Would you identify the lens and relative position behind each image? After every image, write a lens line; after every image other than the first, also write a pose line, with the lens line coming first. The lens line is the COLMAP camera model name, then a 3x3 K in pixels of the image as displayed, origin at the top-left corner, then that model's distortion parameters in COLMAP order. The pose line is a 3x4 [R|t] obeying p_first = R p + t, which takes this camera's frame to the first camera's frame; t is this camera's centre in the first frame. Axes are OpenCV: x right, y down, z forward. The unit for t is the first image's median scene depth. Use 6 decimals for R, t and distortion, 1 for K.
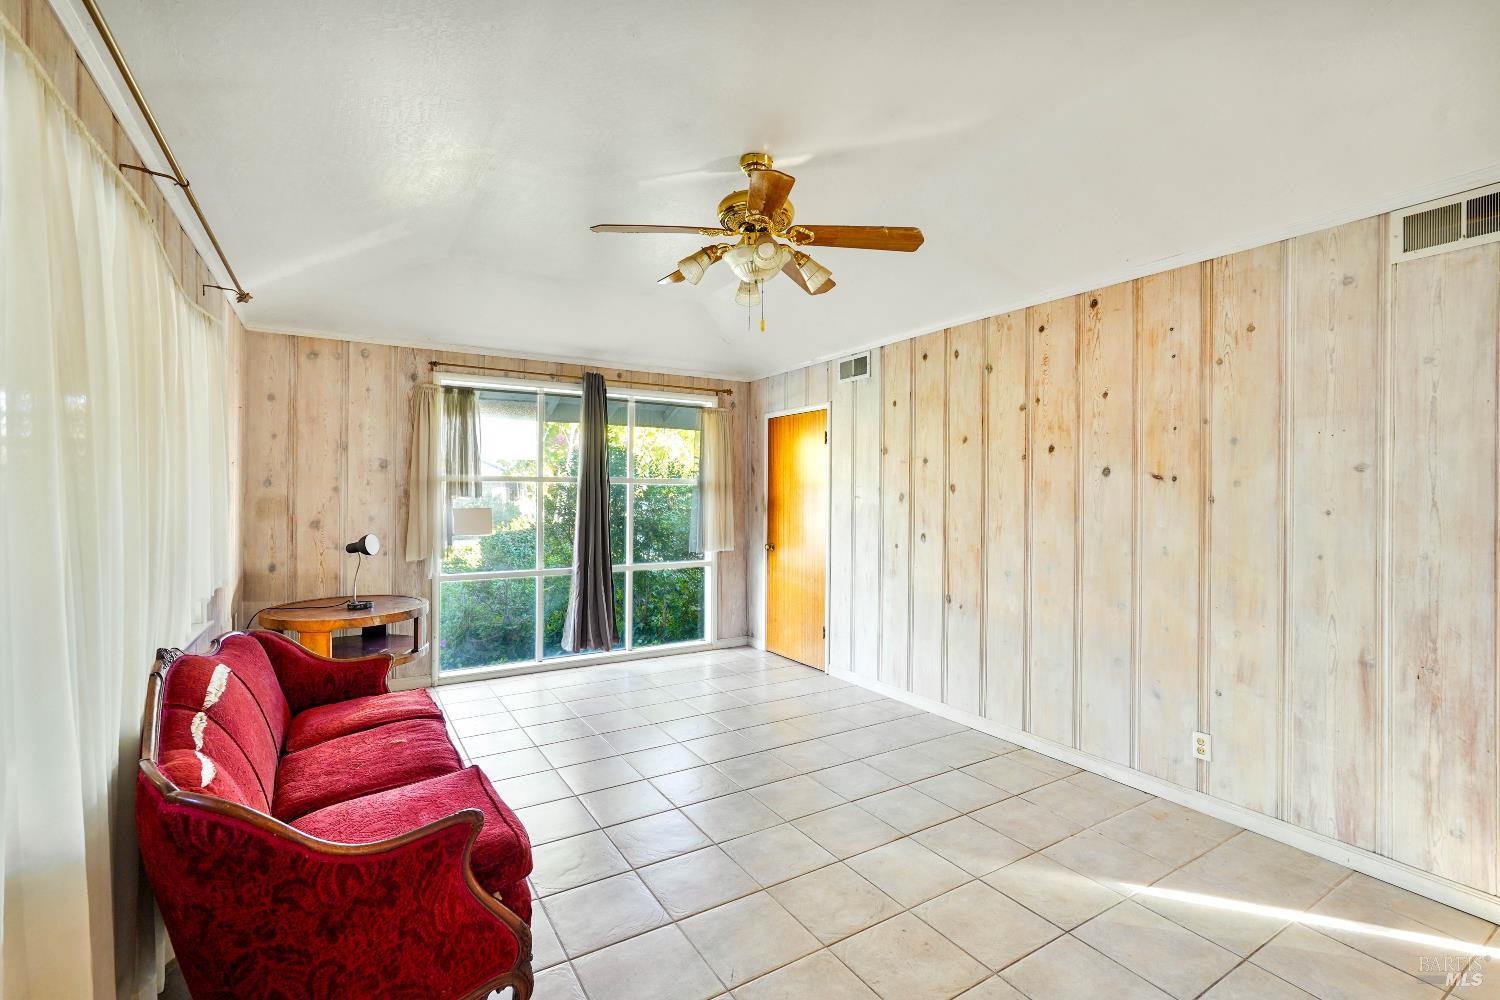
lens RADIAL K [[666.4, 0, 742.8], [0, 666.4, 495.4], [0, 0, 1]] dist [-0.015783, 0.008506]
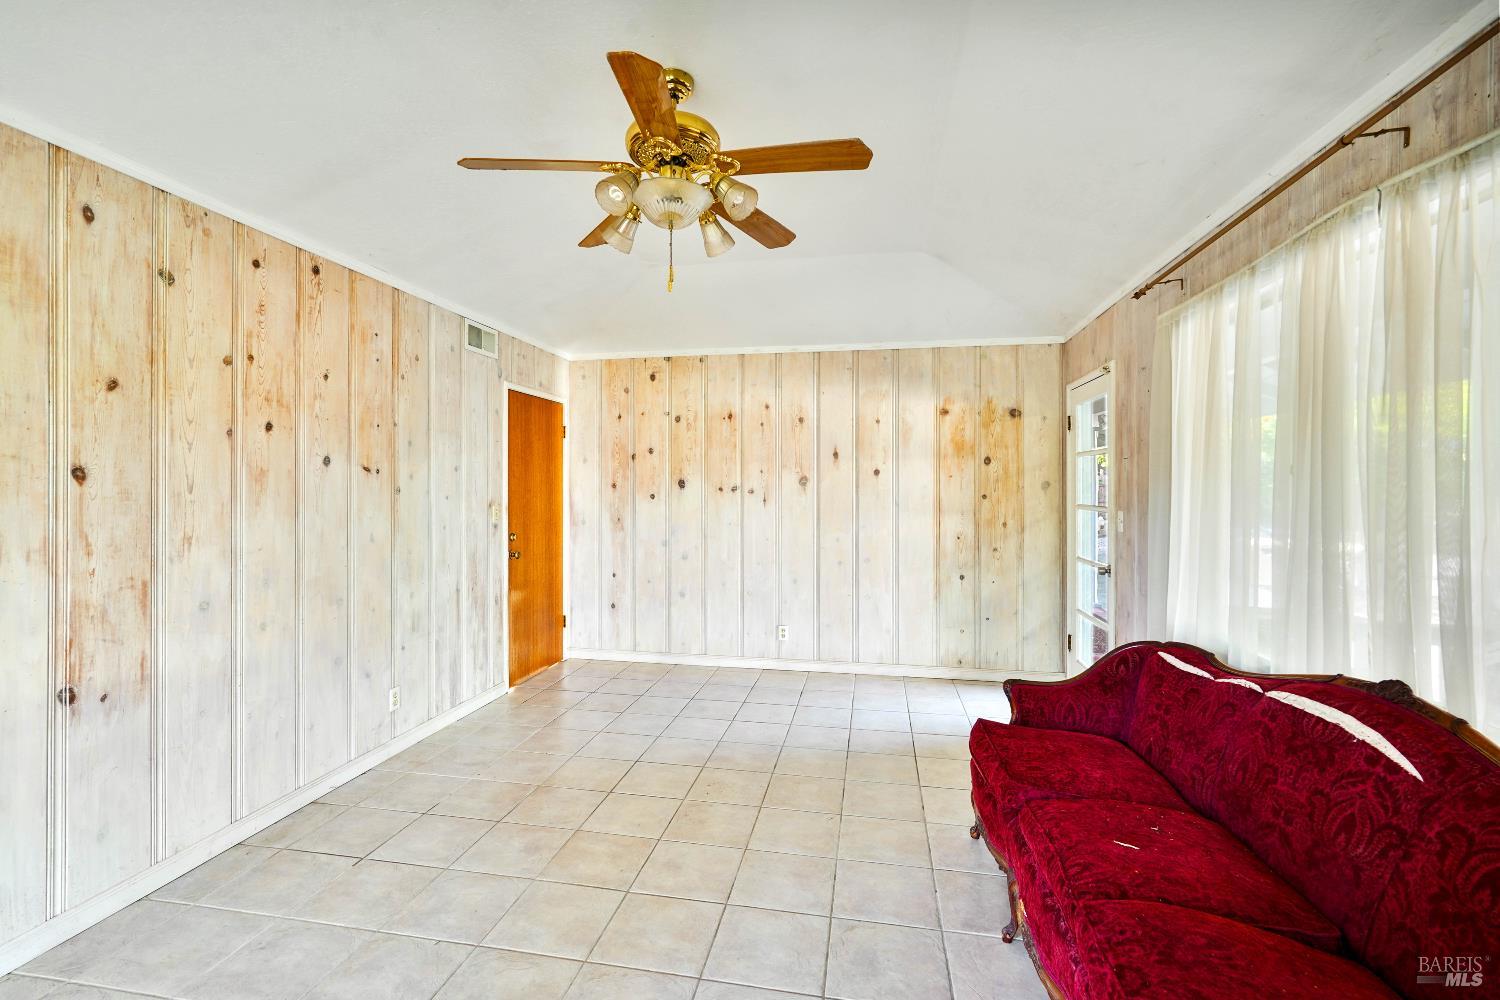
lens RADIAL K [[671.4, 0, 743.1], [0, 671.4, 486.8], [0, 0, 1]] dist [-0.015205, 0.009705]
pose [[-0.739339, -0.006987, 0.673297, -0.460019], [-0.004660, 0.999975, 0.005261, -0.007016], [-0.673317, 0.000752, -0.739354, 1.188227]]
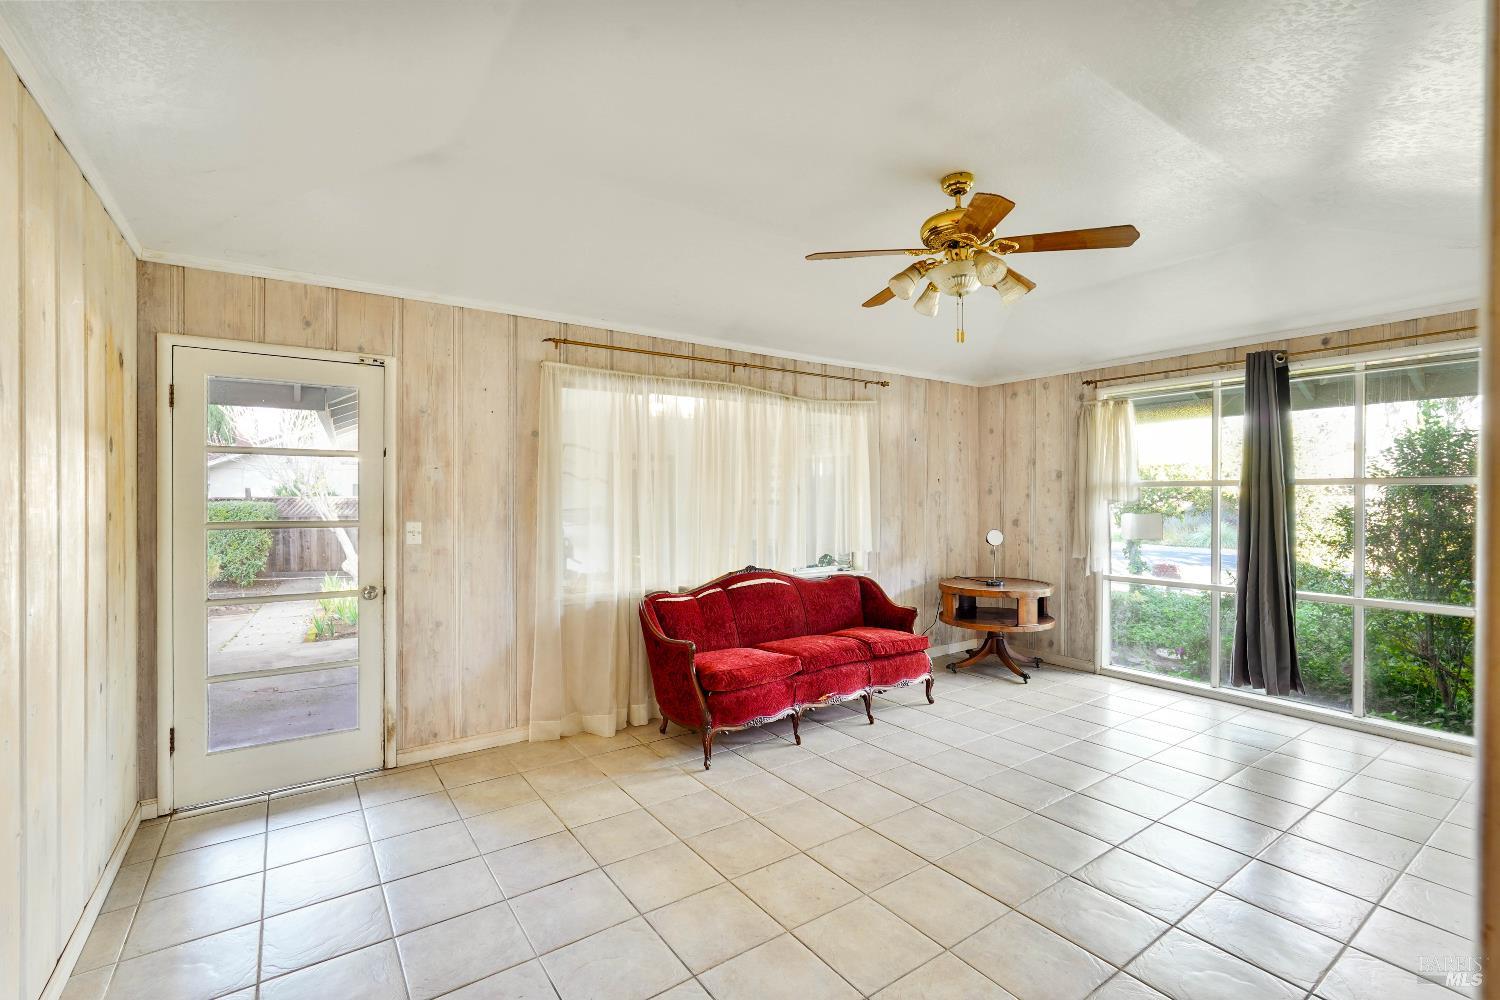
lens RADIAL K [[666.4, 0, 742.8], [0, 666.4, 495.4], [0, 0, 1]] dist [-0.015783, 0.008506]
pose [[0.062980, -0.007280, -0.997988, 0.801082], [-0.001539, 0.999972, -0.007391, 0.000475], [0.998014, 0.002001, 0.062967, 0.457611]]
